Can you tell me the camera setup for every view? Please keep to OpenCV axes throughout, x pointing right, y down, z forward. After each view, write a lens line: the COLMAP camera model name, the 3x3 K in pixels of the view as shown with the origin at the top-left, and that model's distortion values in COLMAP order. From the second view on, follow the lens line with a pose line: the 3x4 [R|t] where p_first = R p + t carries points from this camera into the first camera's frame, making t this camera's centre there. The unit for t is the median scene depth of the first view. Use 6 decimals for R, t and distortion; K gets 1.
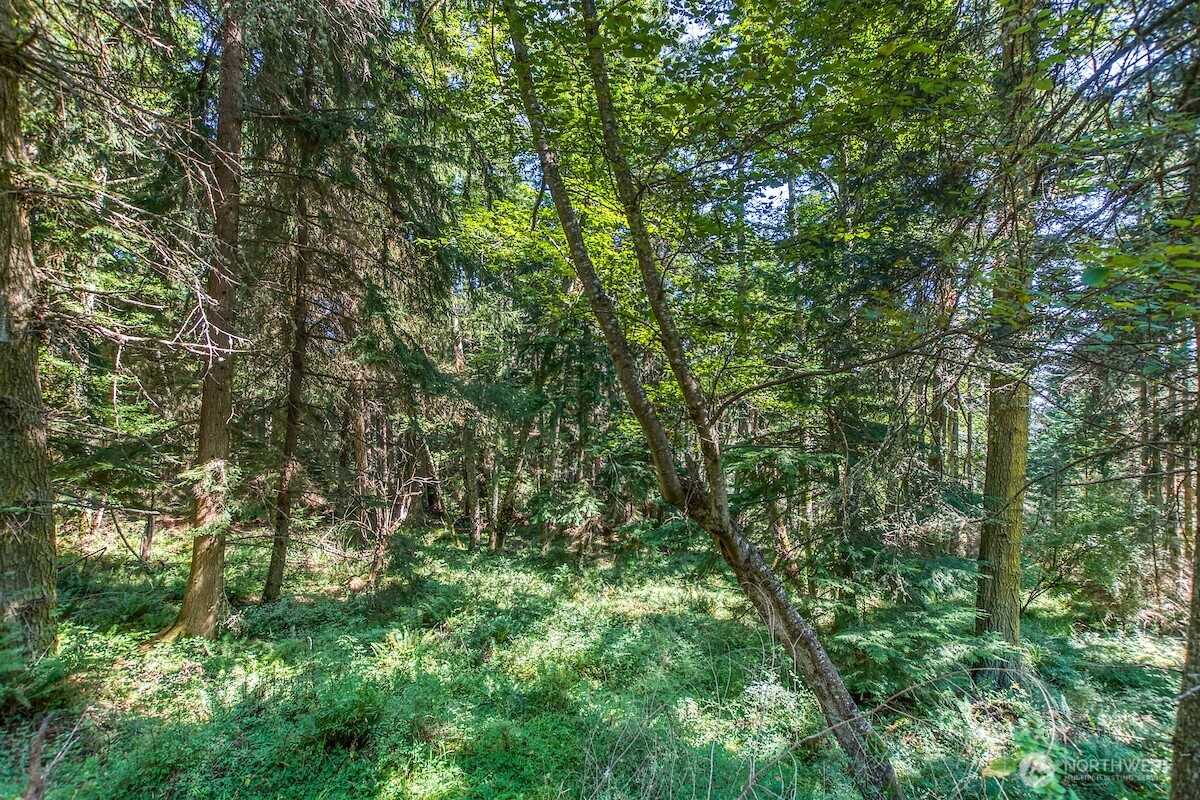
lens RADIAL K [[527.5, 0, 604.3], [0, 527.5, 394.4], [0, 0, 1]] dist [-0.019487, 0.000436]
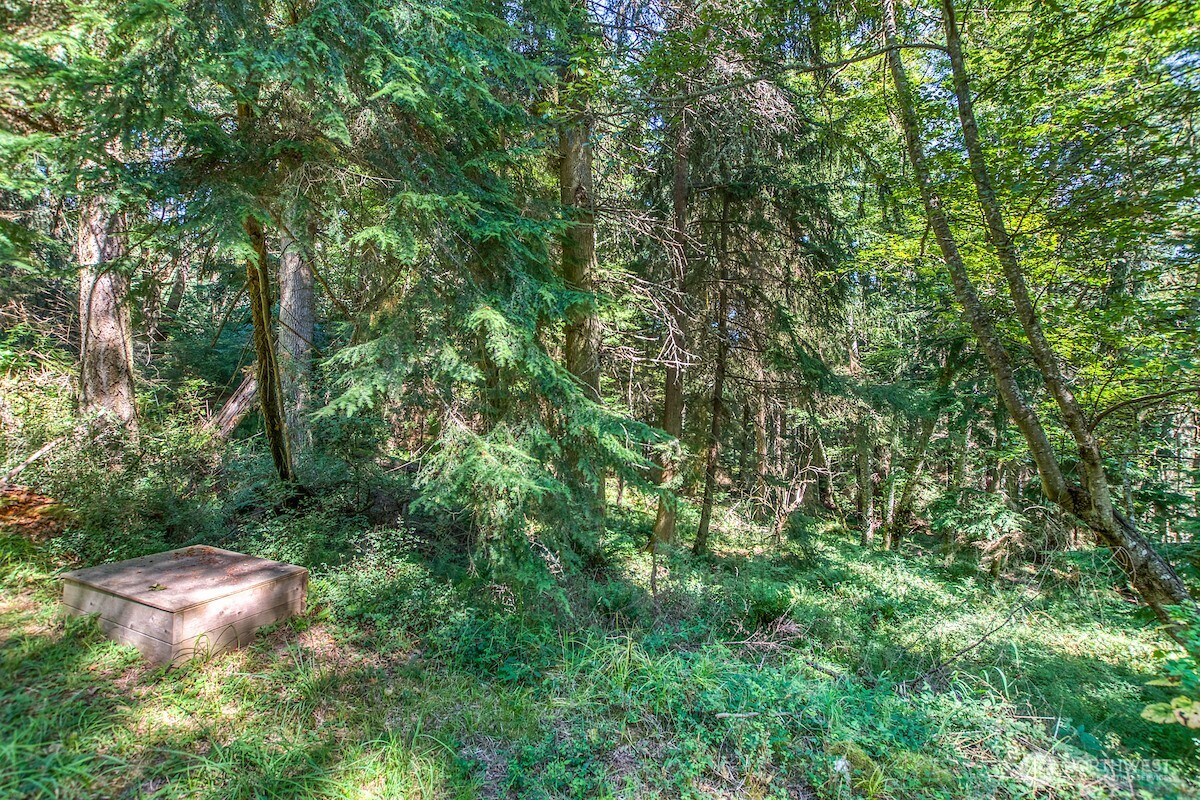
lens RADIAL K [[527.5, 0, 604.3], [0, 527.5, 394.4], [0, 0, 1]] dist [-0.019487, 0.000436]
pose [[0.757398, 0.013355, -0.652817, 0.029554], [-0.006547, 0.999896, 0.012859, -0.006216], [0.652921, -0.005465, 0.757406, -0.106589]]
